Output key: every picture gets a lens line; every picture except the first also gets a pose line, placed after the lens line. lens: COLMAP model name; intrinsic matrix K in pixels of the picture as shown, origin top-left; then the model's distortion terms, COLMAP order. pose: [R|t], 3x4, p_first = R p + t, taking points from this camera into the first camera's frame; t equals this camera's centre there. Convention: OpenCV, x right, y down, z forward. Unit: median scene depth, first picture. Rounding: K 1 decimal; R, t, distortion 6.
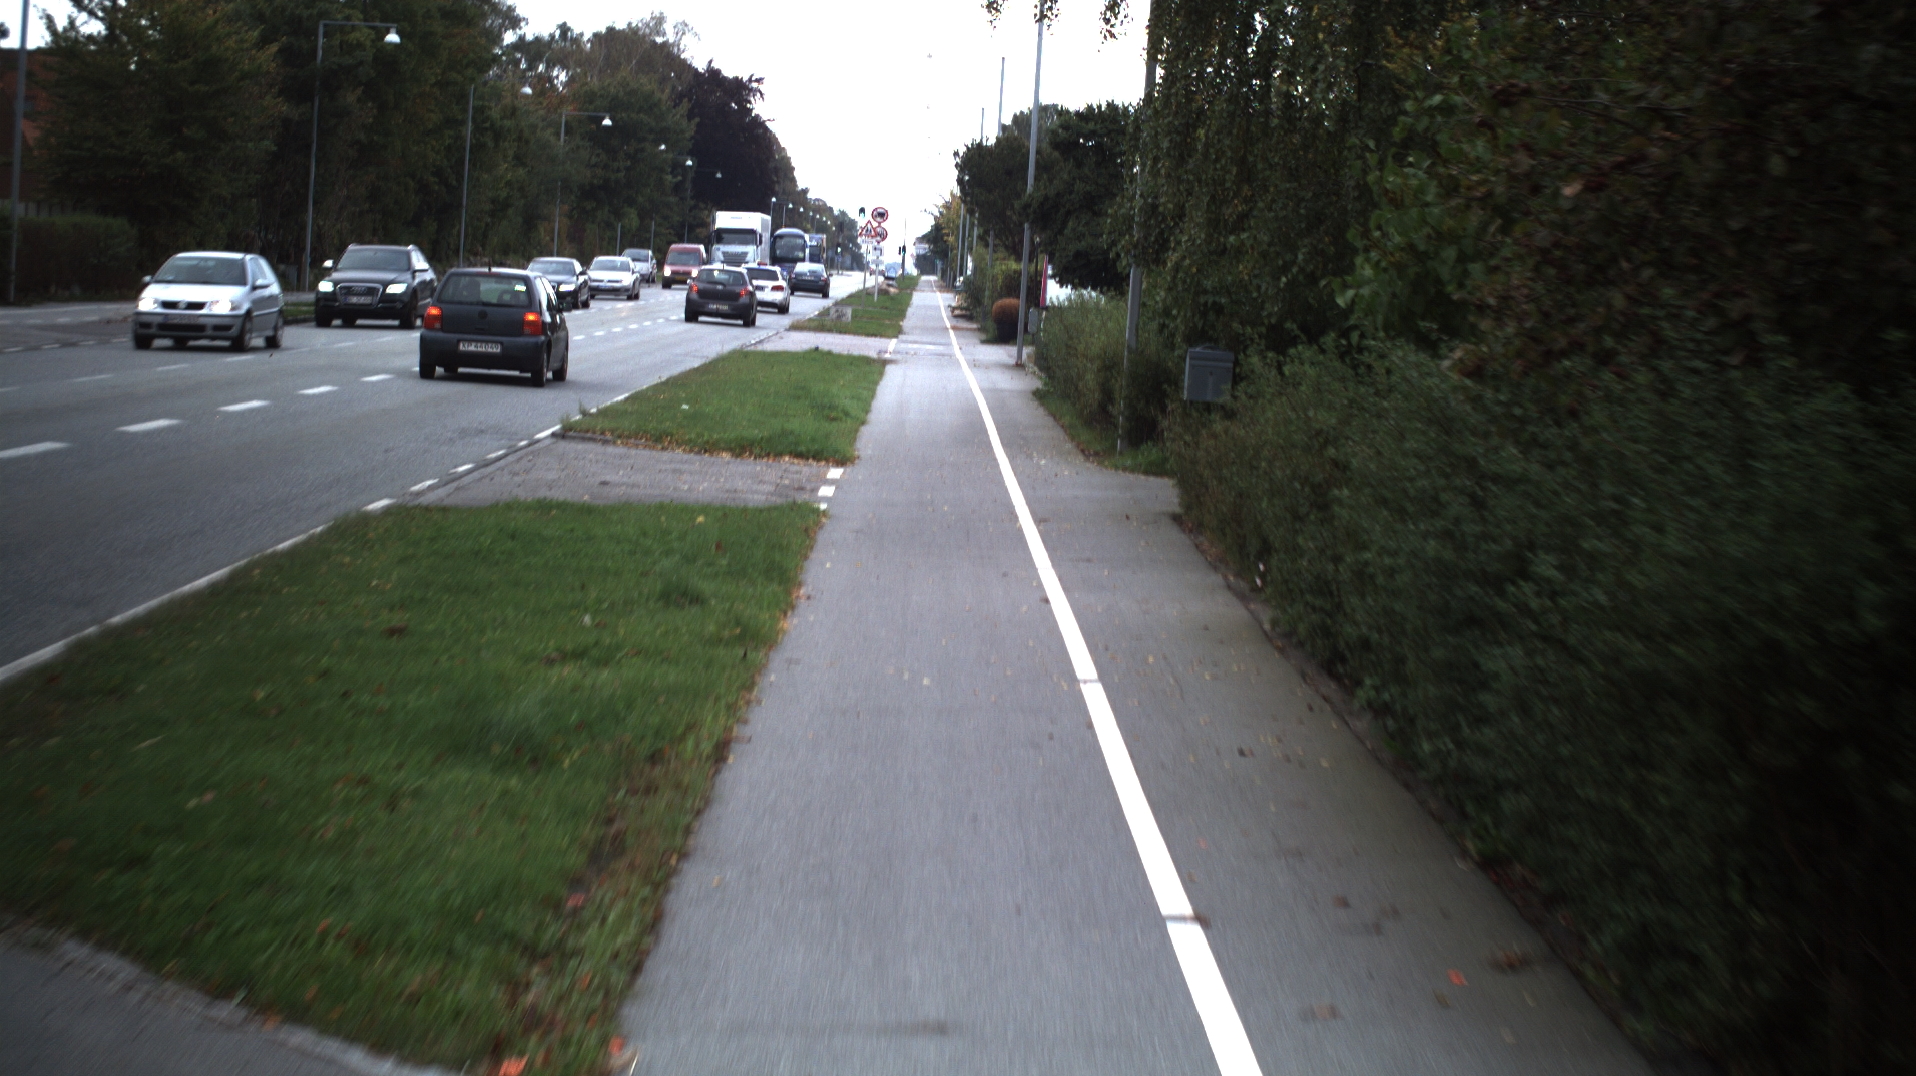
lens RADIAL K [[3886.0, 0, 1126.0], [0, 3886.0, 538.4], [0, 0, 1]] dist [-0.175064, 0.171068]
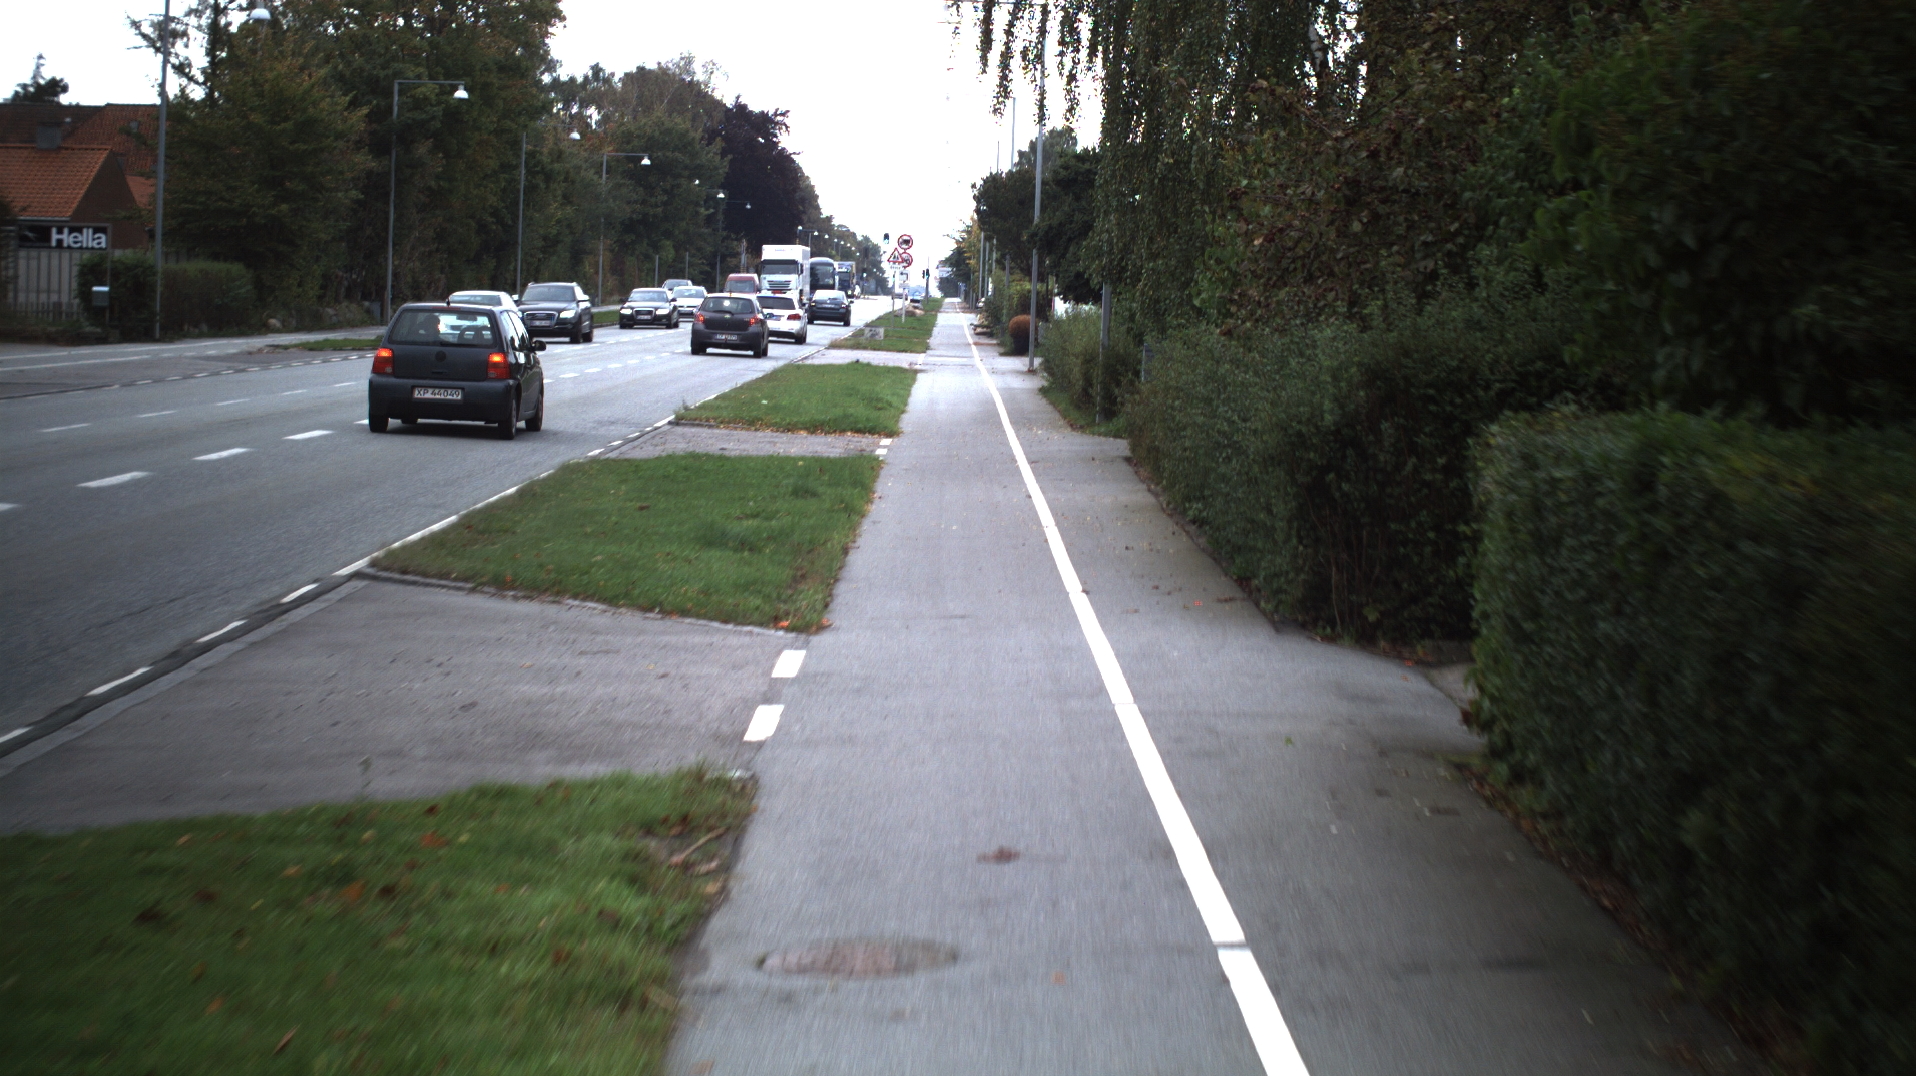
lens RADIAL K [[4362.8, 0, 1072.2], [0, 4362.8, 540.7], [0, 0, 1]] dist [-0.183552, 0.363500]
pose [[0.999388, -0.024745, -0.024733, 0.013498], [0.024462, 0.999633, -0.011680, 0.018503], [0.025013, 0.011068, 0.999626, -0.260740]]
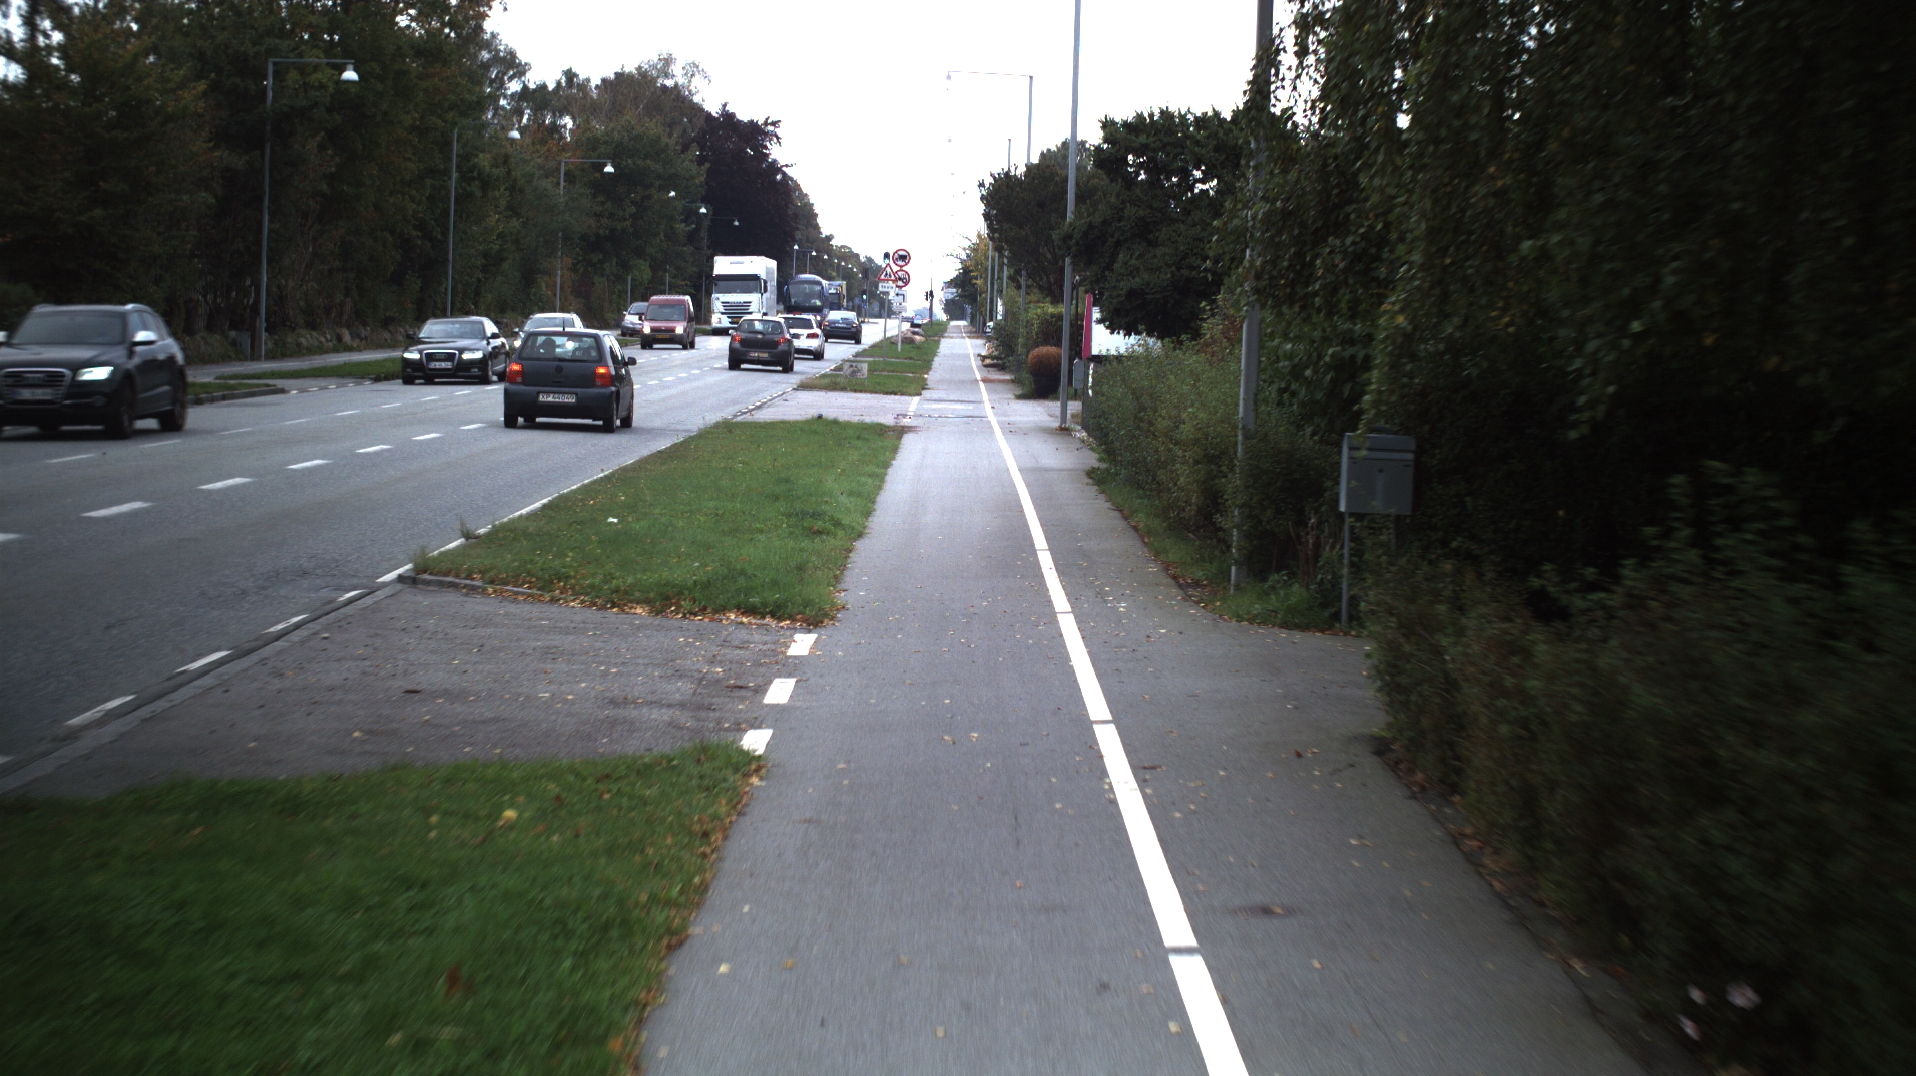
lens RADIAL K [[3376.4, 0, 958.0], [0, 3376.4, 538.0], [0, 0, 1]] dist [-0.121206, -0.070238]
pose [[0.998175, -0.026952, -0.054033, -0.009360], [0.026859, 0.999636, -0.002446, -0.016051], [0.054079, 0.000991, 0.998536, 0.222110]]
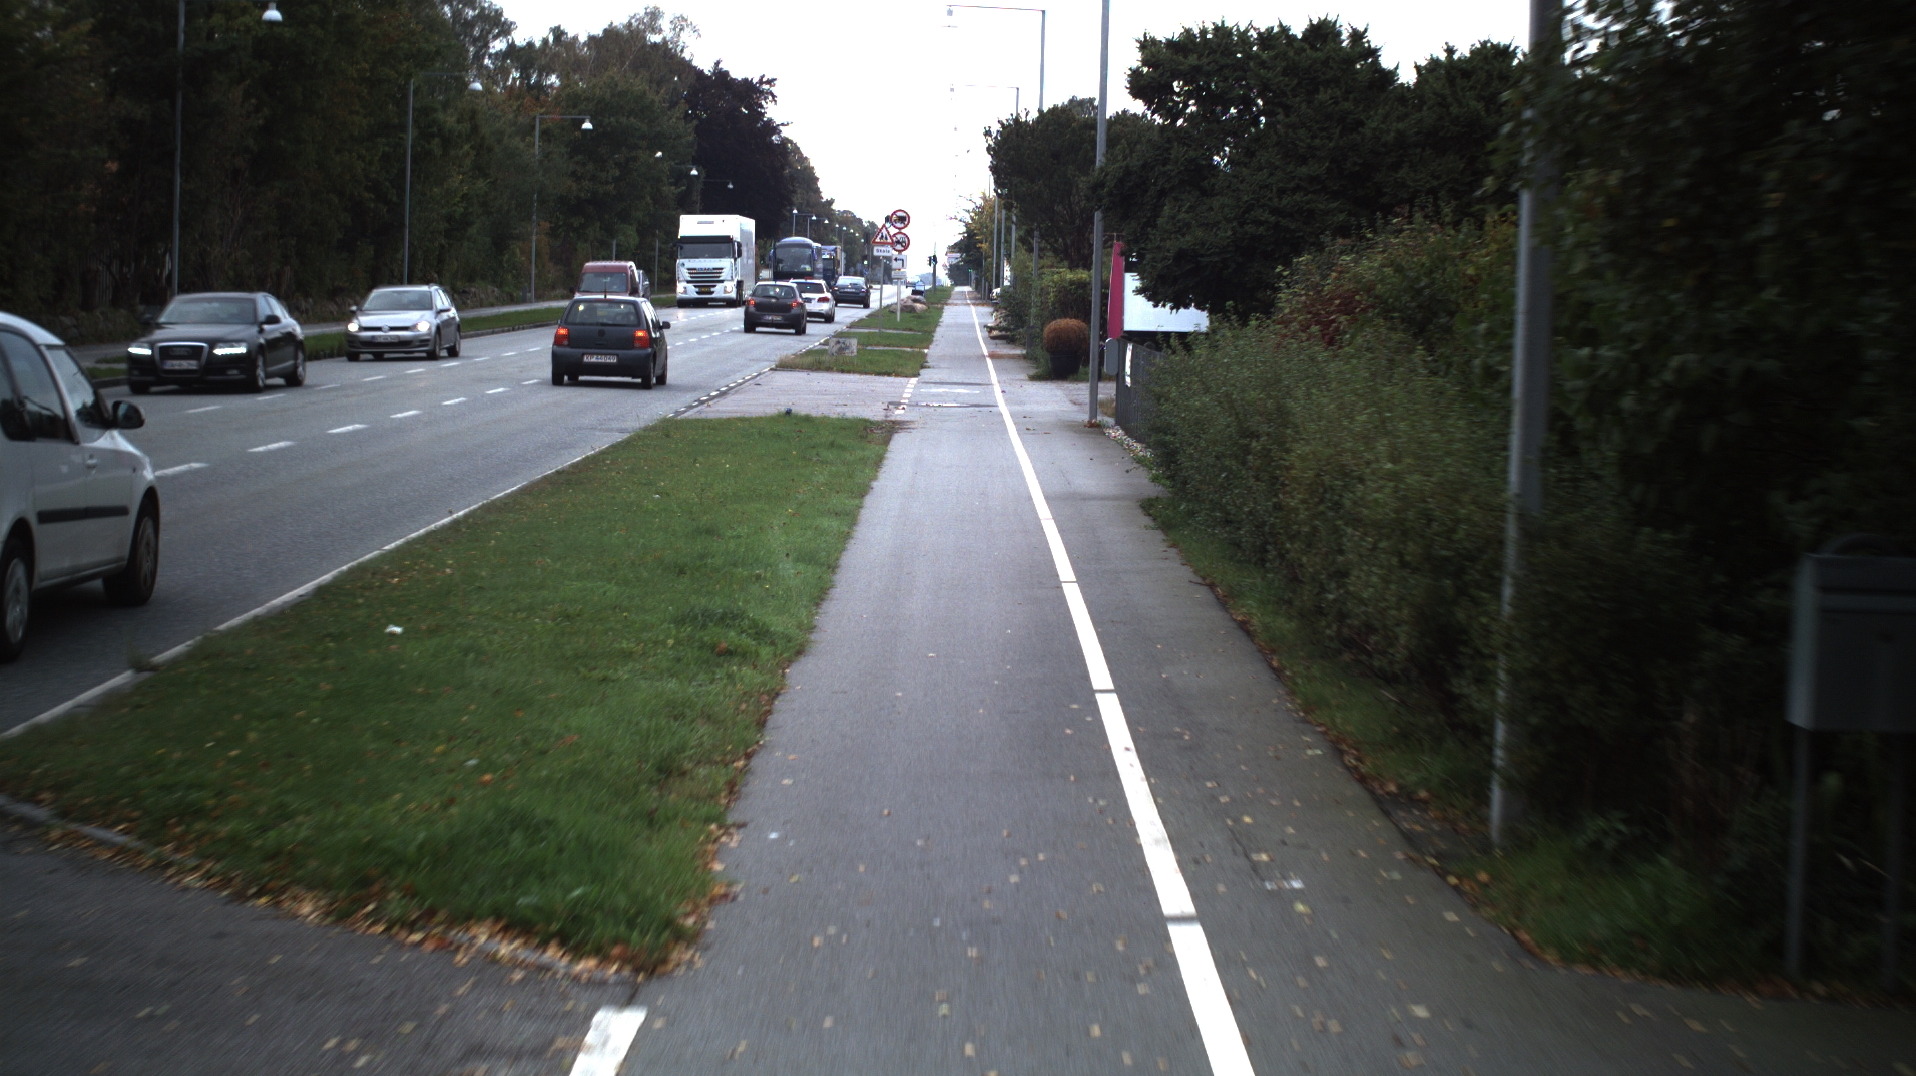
lens RADIAL K [[2974.8, 0, 958.0], [0, 2974.8, 538.0], [0, 0, 1]] dist [-0.154043, 0.013174]
pose [[0.997942, -0.029989, -0.056680, -0.018039], [0.031091, 0.999342, 0.018672, -0.028525], [0.056083, -0.020396, 0.998218, 0.393583]]
